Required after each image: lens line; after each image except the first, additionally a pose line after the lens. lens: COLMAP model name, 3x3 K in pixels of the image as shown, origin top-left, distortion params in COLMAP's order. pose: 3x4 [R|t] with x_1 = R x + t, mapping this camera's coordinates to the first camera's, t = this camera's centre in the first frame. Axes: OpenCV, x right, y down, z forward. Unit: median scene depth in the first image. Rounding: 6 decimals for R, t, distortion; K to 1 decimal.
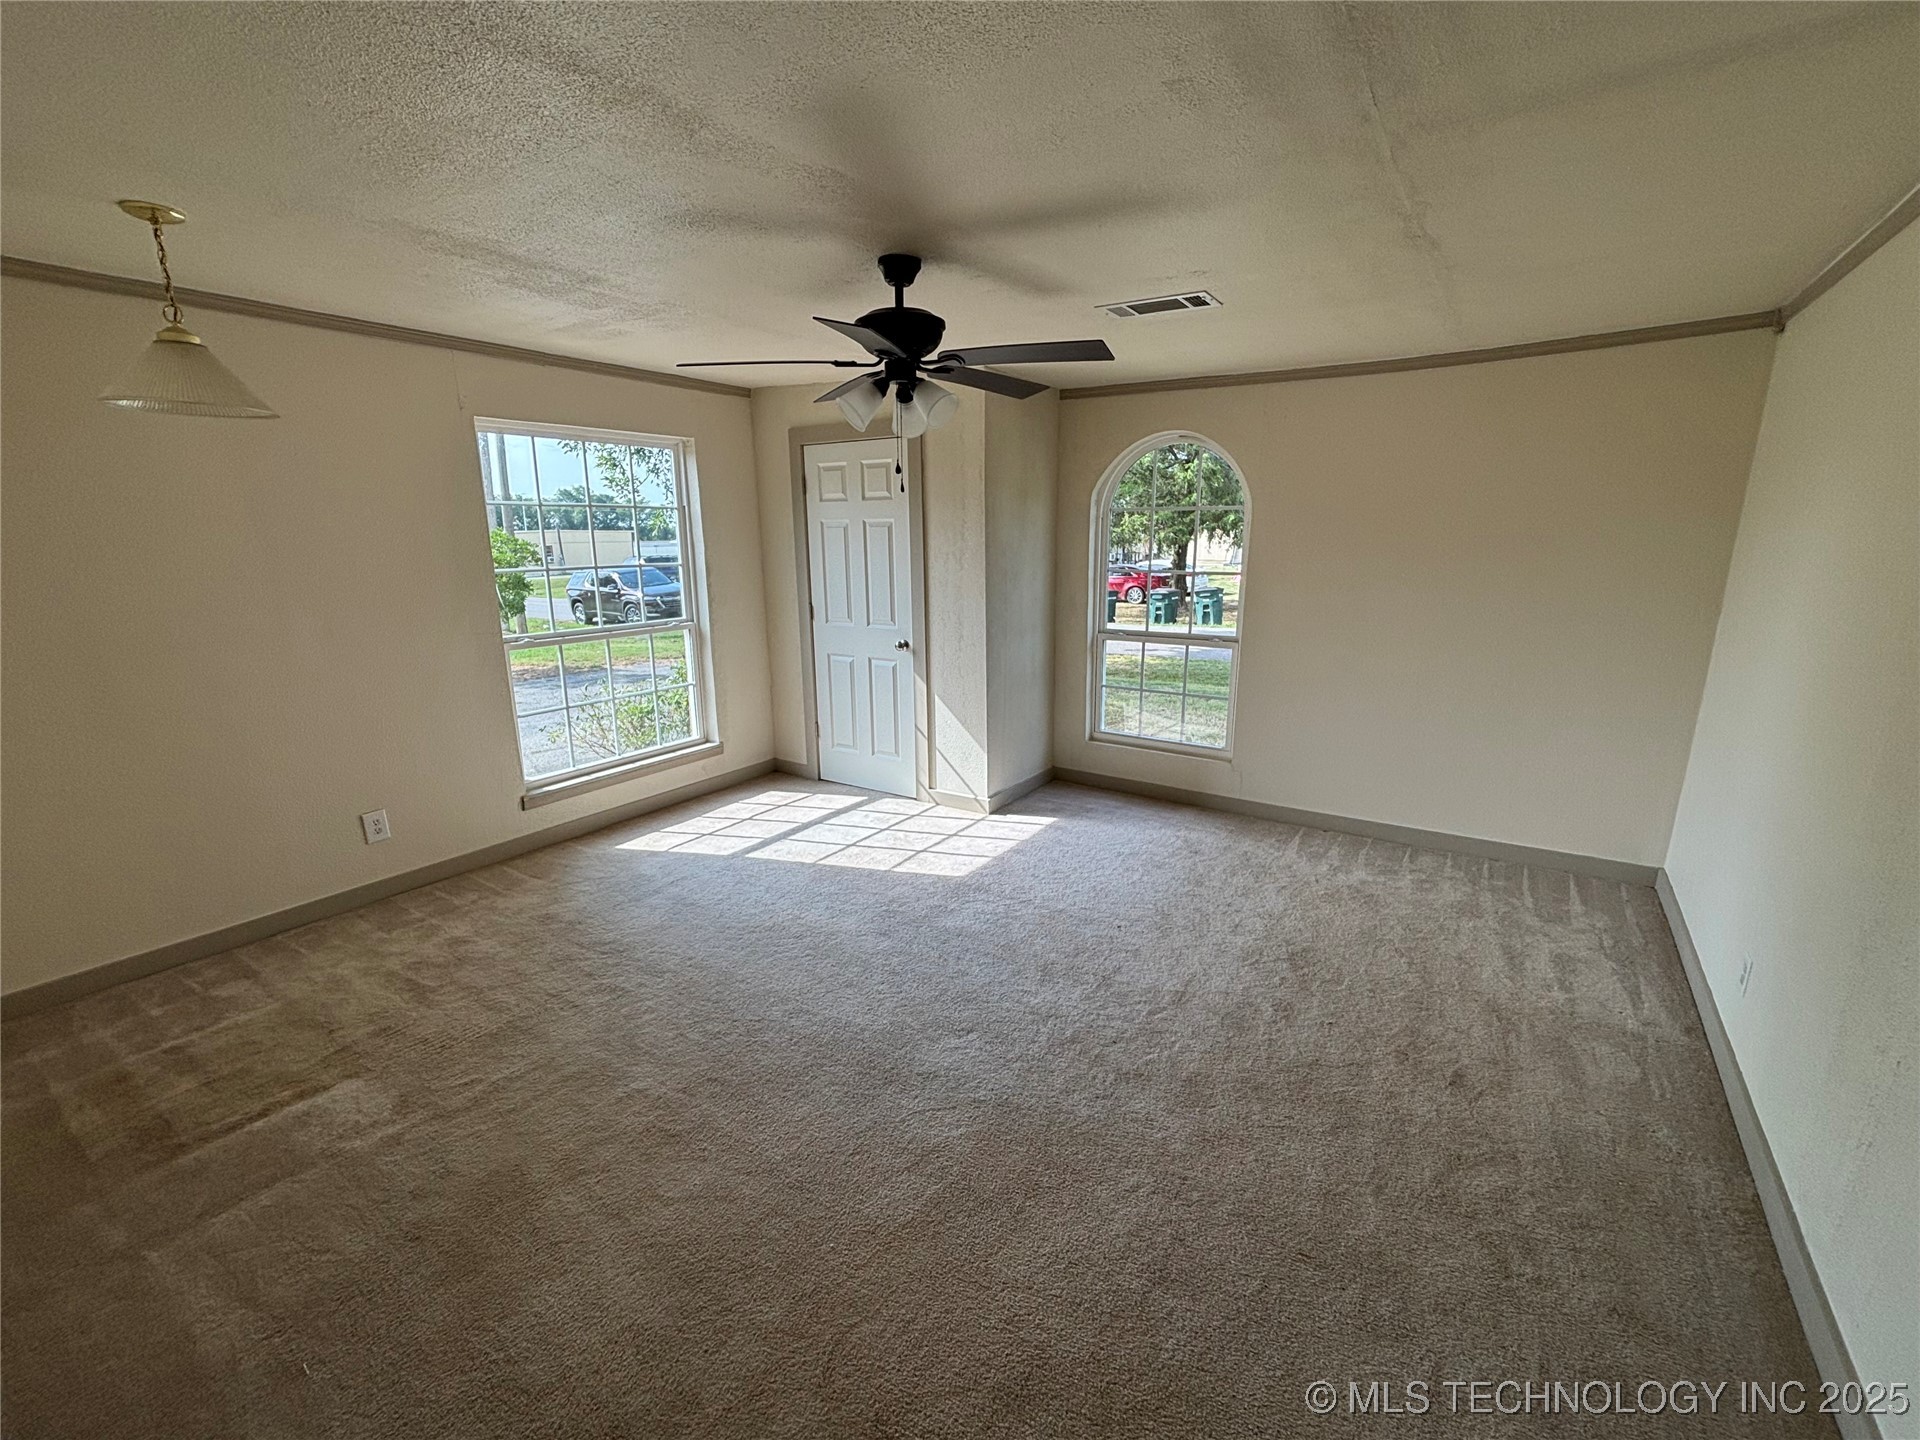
lens RADIAL K [[799.5, 0, 939.0], [0, 799.5, 716.8], [0, 0, 1]] dist [0.001813, -0.000200]
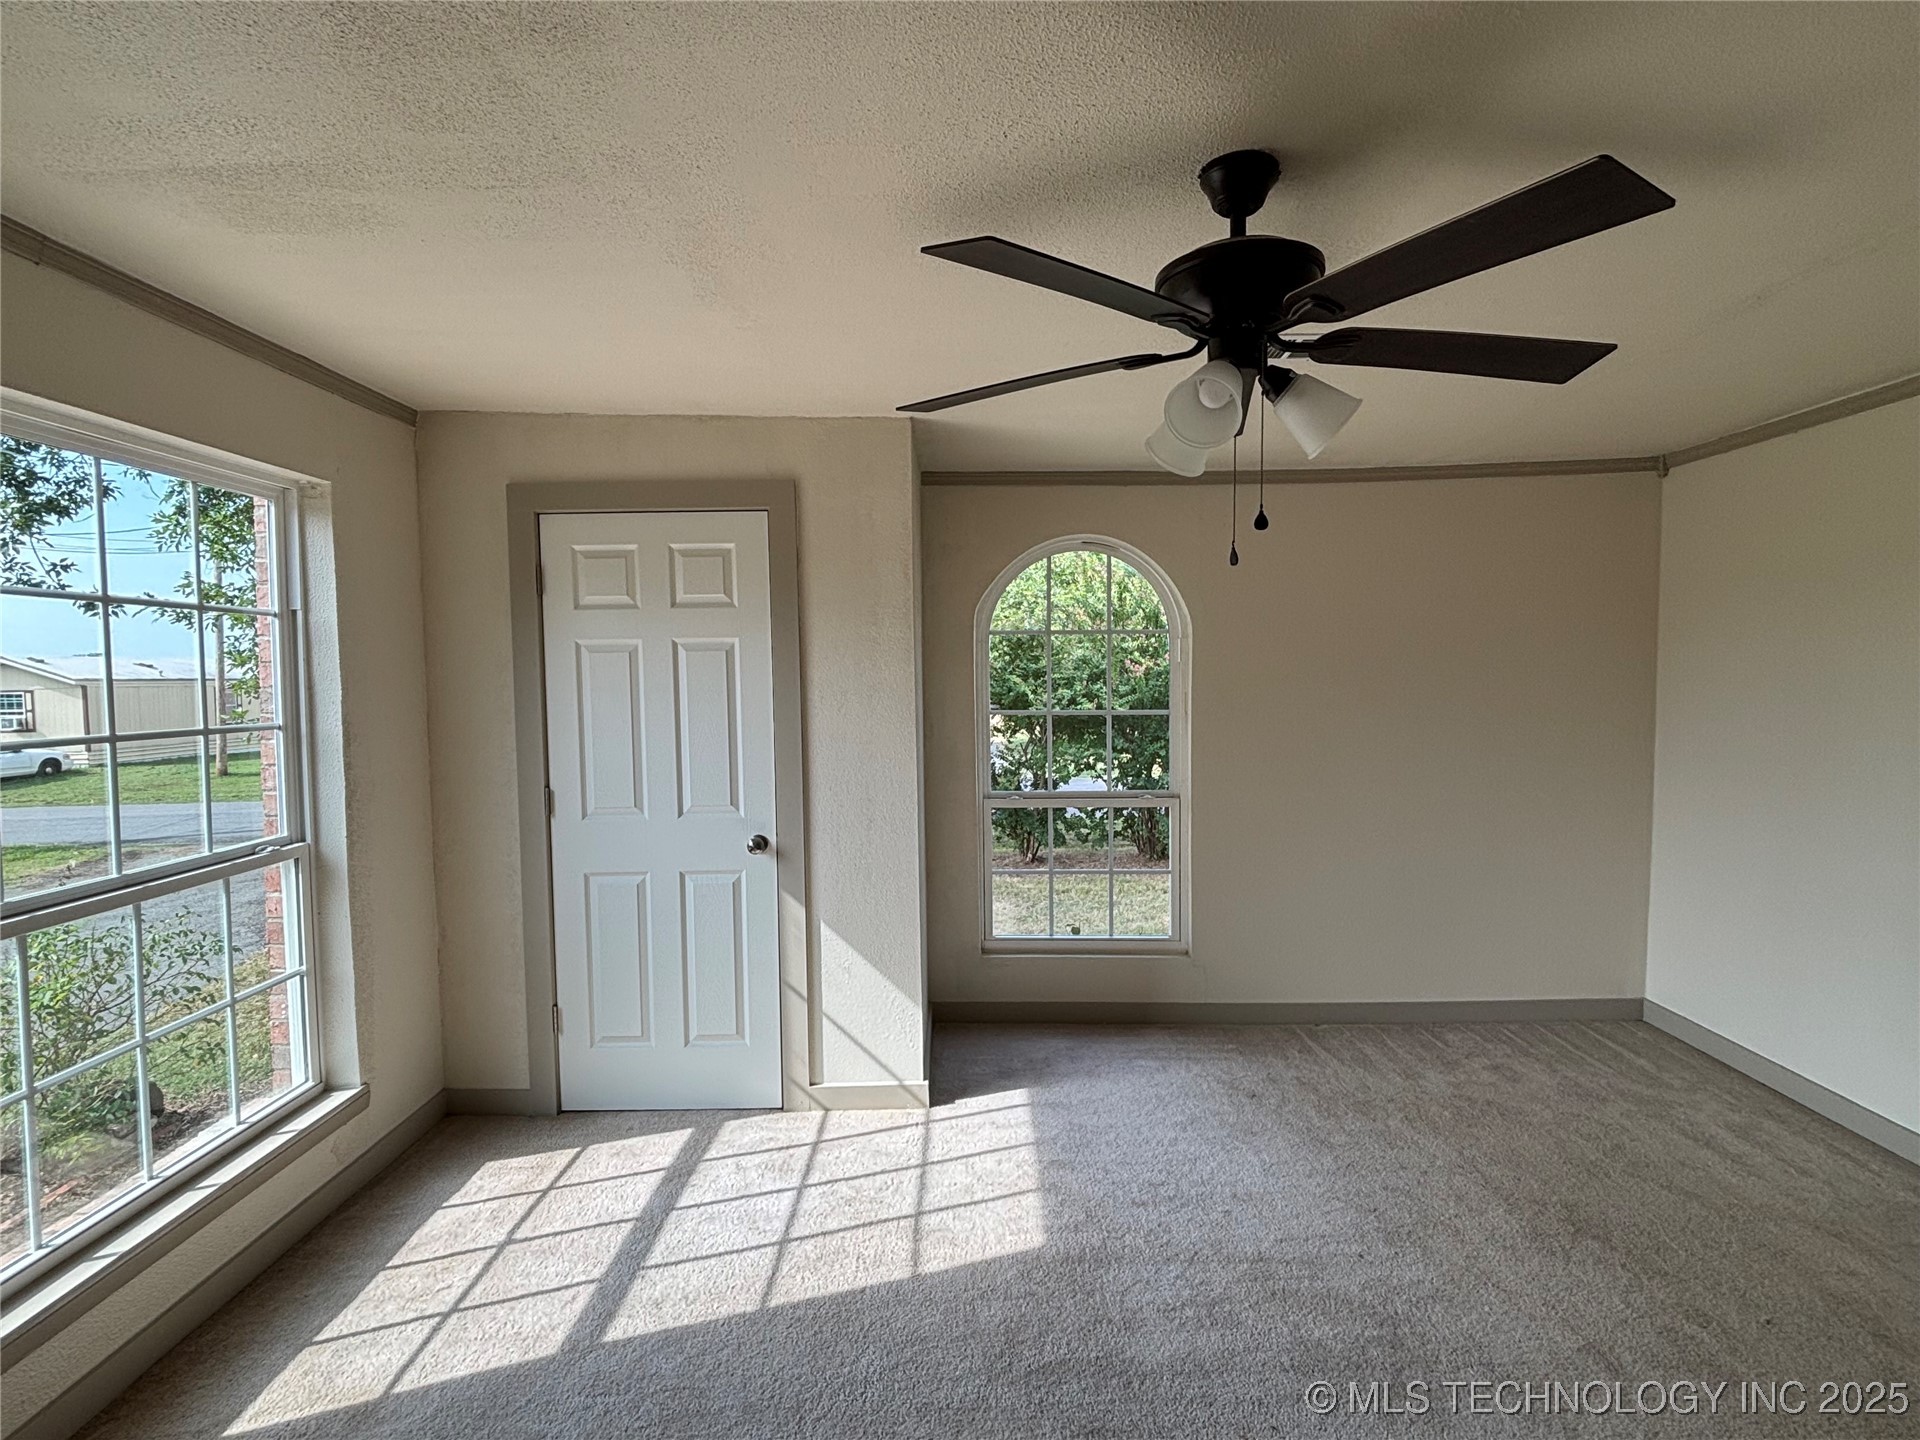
lens RADIAL K [[982.2, 0, 959.5], [0, 982.2, 698.4], [0, 0, 1]] dist [-0.002096, -0.001350]
pose [[0.849395, -0.027580, 0.527036, -0.301421], [0.133304, 0.977464, -0.163687, -0.057005], [-0.510644, 0.209291, 0.833930, 0.298019]]
